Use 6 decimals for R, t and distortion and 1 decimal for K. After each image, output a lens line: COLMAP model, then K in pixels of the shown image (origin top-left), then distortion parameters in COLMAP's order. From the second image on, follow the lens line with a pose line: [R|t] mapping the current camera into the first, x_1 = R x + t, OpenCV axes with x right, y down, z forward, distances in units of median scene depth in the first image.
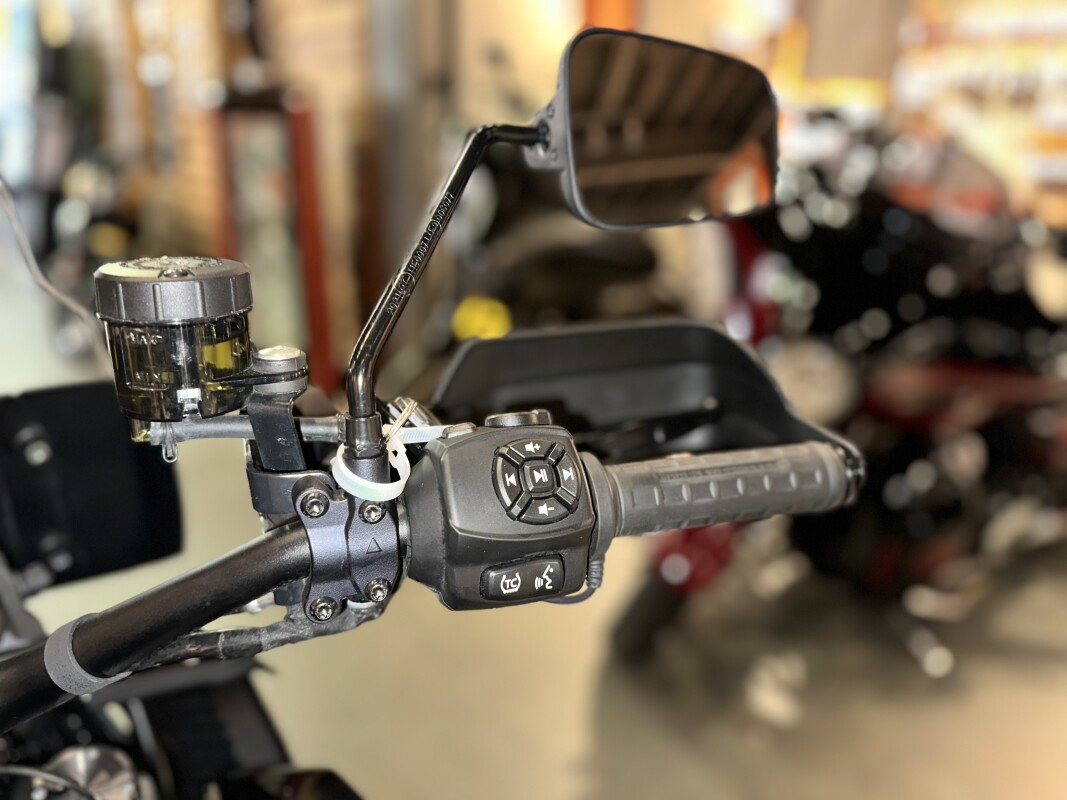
lens RADIAL K [[735.2, 0, 533.5], [0, 735.2, 400.0], [0, 0, 1]] dist [0.039241, -0.000904]
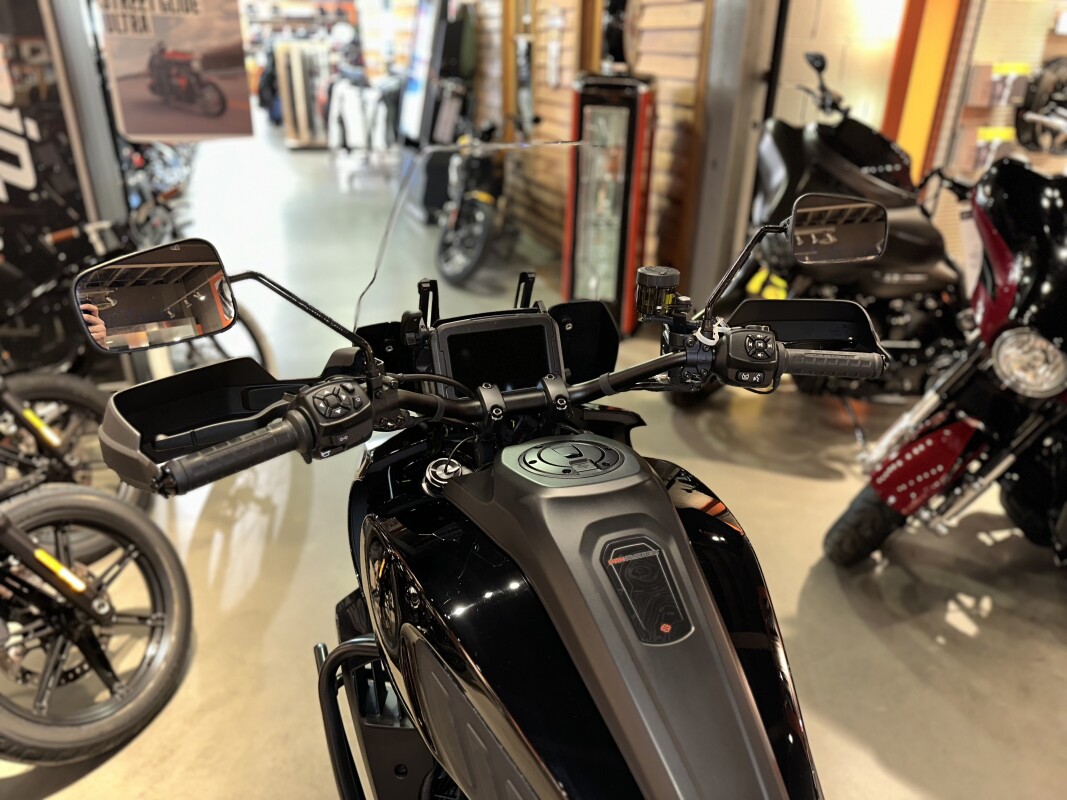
lens RADIAL K [[735.2, 0, 533.5], [0, 735.2, 400.0], [0, 0, 1]] dist [0.039241, -0.000904]
pose [[0.923429, 0.154917, -0.351112, 0.046424], [-0.133635, 0.987446, 0.084217, 0.035793], [0.359751, -0.030847, 0.932538, -0.417410]]
